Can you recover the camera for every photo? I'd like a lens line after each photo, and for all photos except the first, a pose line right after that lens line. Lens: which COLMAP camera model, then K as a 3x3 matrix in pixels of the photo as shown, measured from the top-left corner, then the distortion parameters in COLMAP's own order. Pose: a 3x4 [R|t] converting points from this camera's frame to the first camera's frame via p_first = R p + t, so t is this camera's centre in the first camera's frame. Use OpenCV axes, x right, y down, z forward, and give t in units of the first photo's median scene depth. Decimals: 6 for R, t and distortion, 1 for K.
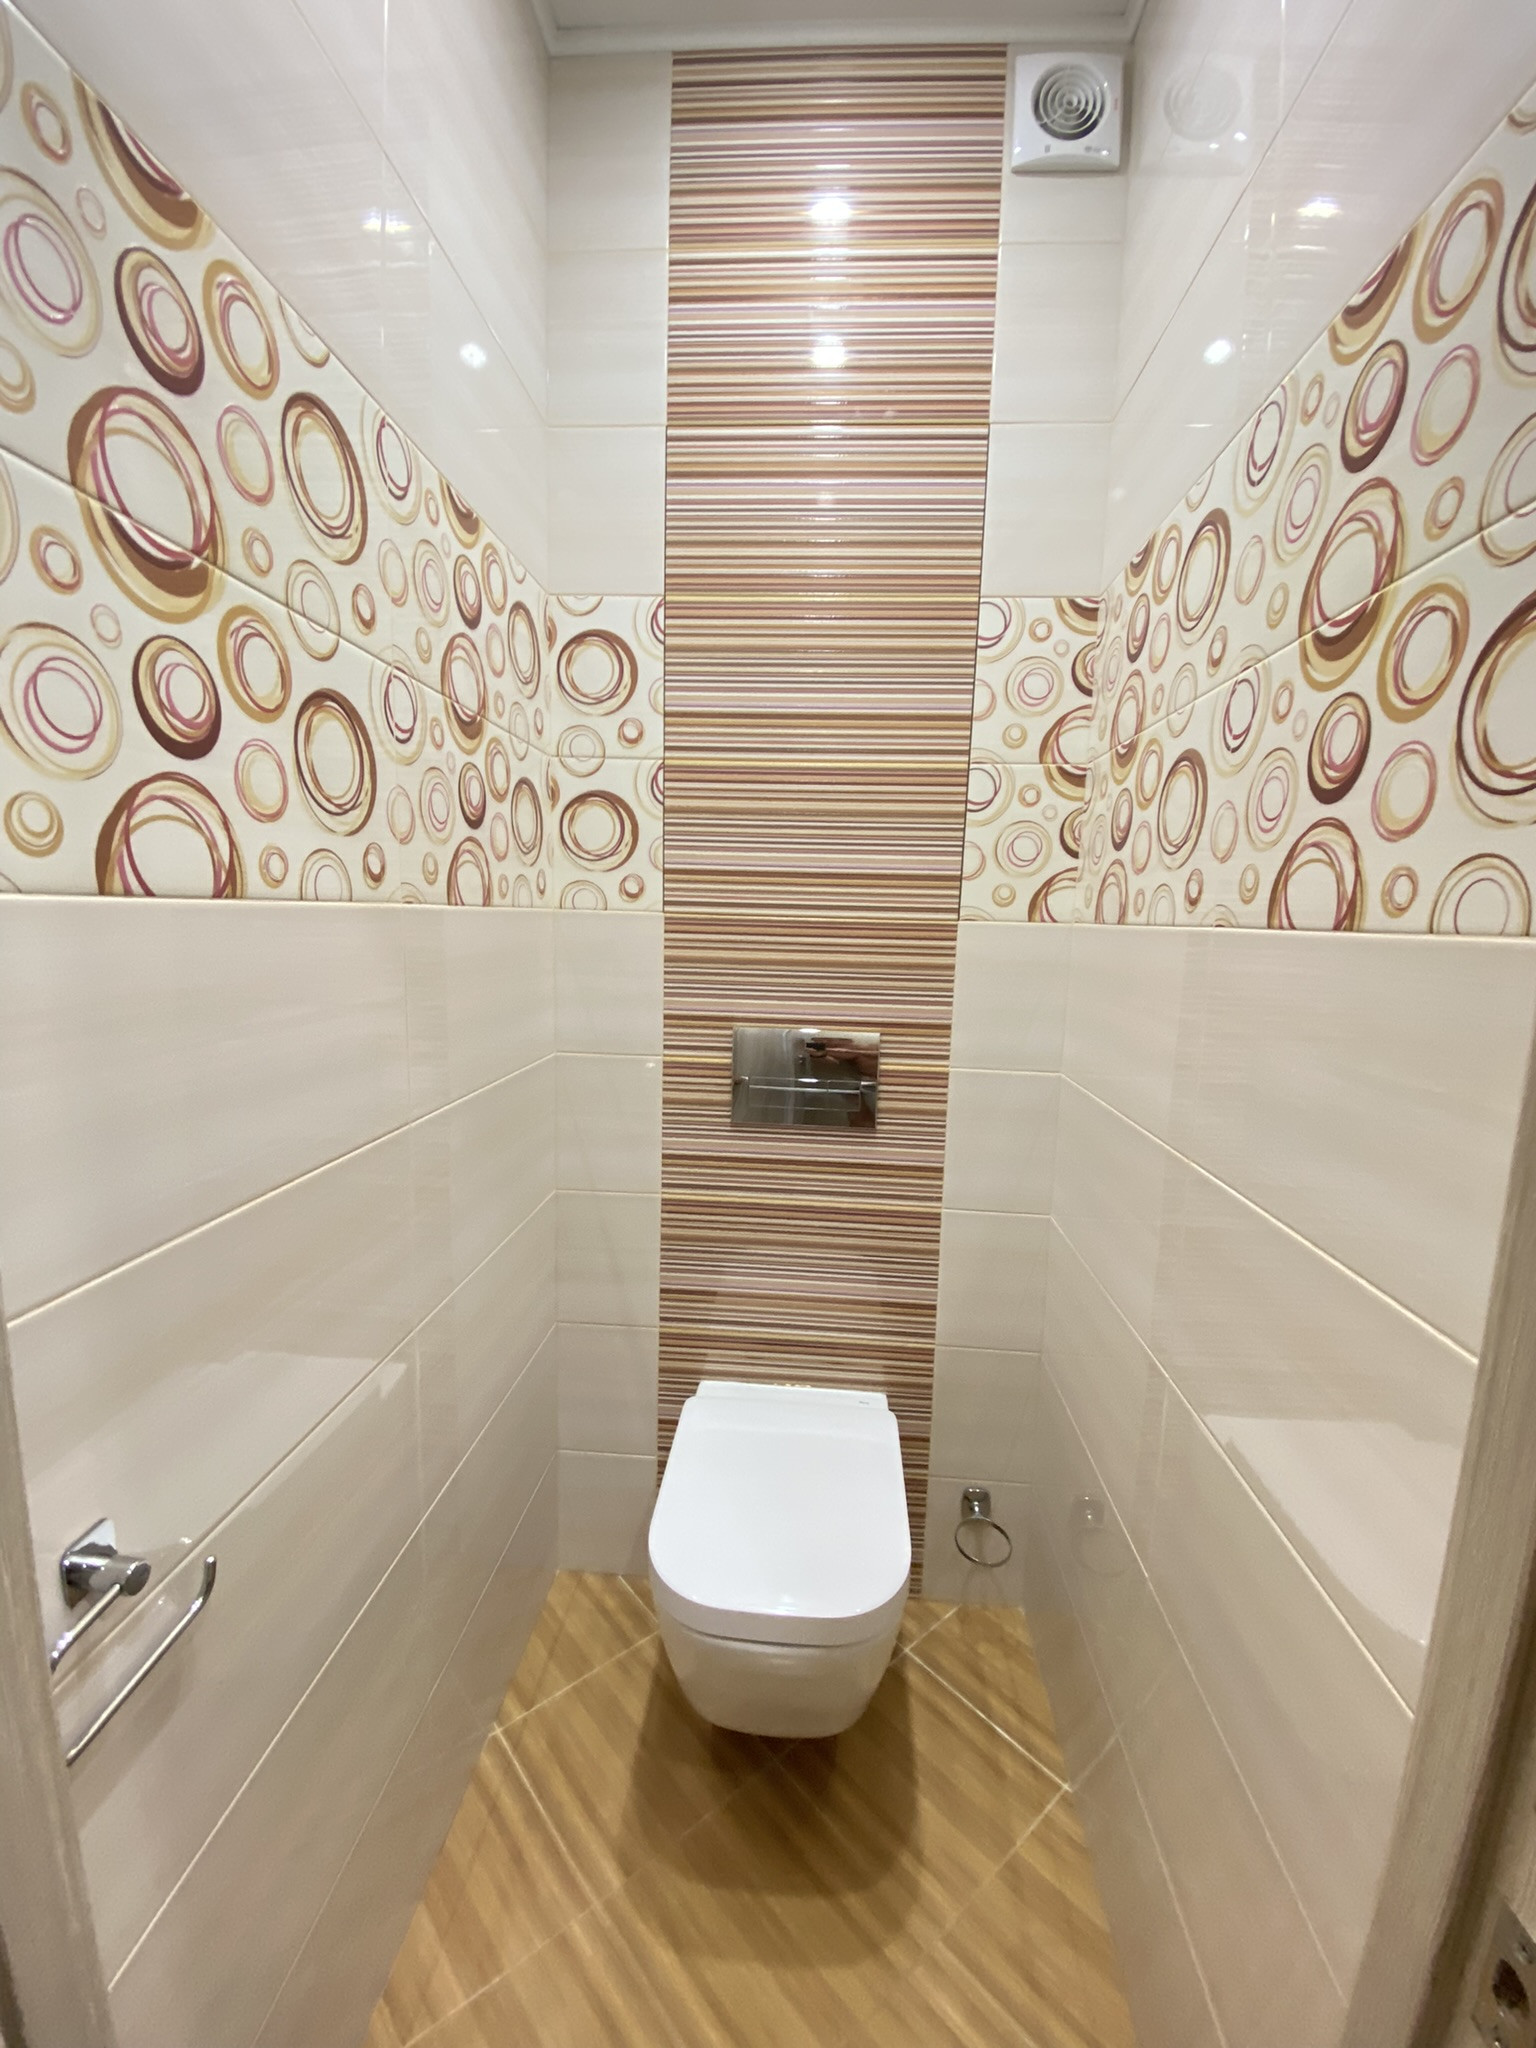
lens RADIAL K [[823.1, 0, 778.0], [0, 823.1, 1040.2], [0, 0, 1]] dist [0.010985, -0.016003]
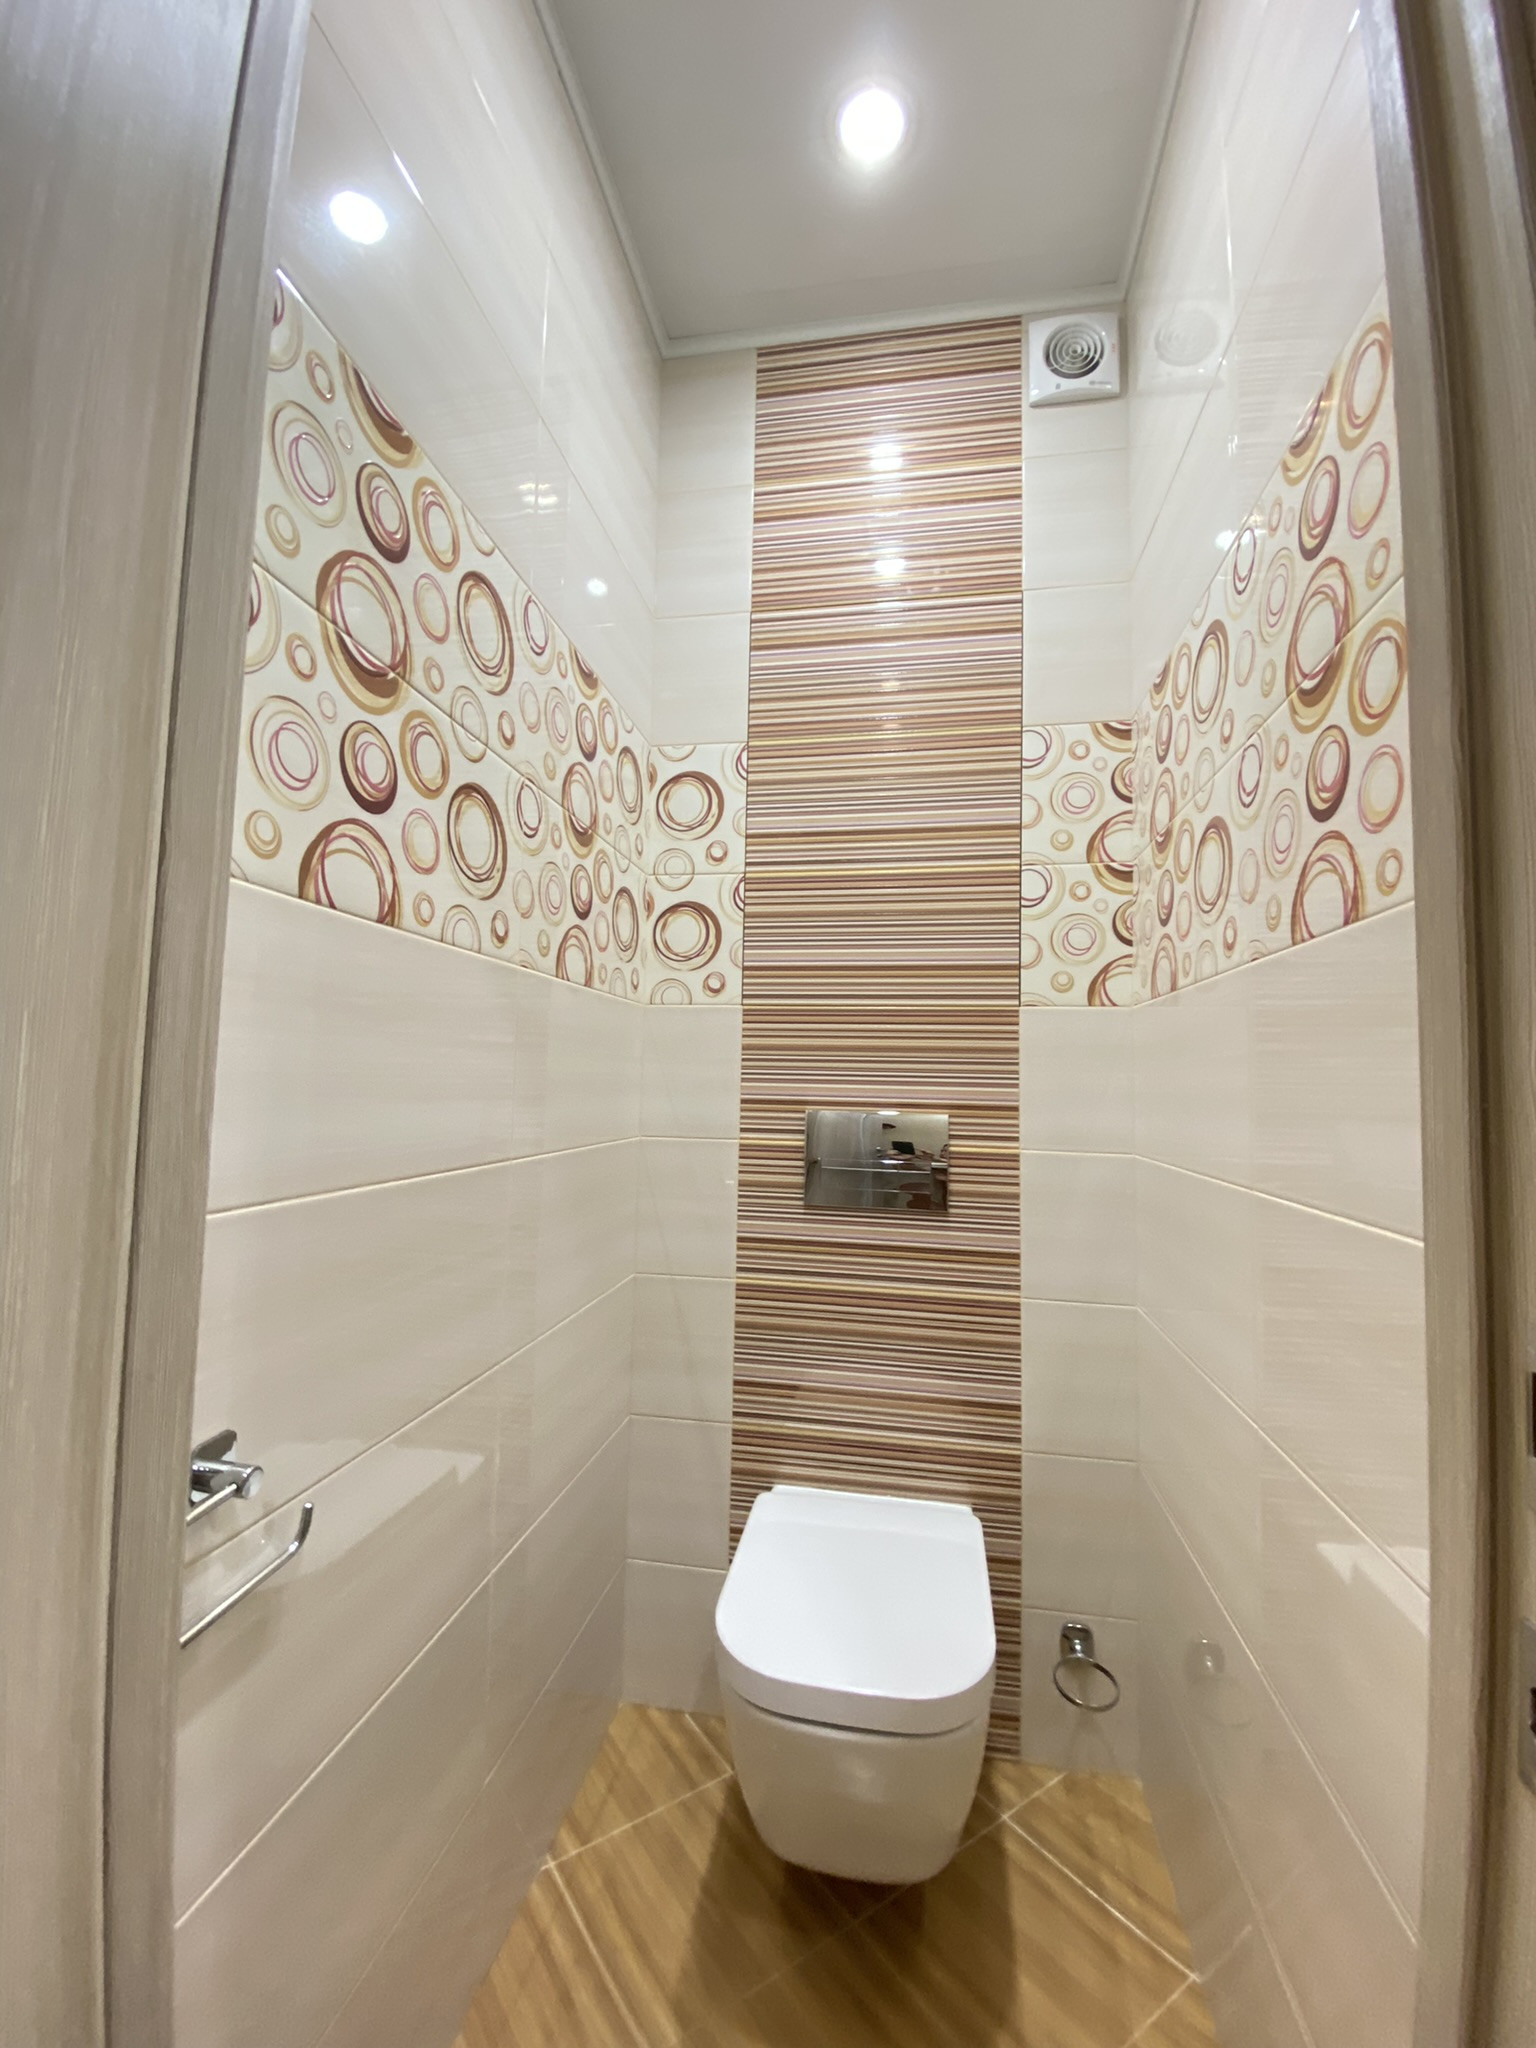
lens RADIAL K [[823.1, 0, 780.0], [0, 823.1, 1038.9], [0, 0, 1]] dist [0.010985, -0.016003]
pose [[0.995047, -0.014673, -0.098312, 0.018837], [-0.005710, 0.978974, -0.203905, 0.127071], [0.099237, 0.203456, 0.974042, -0.056676]]
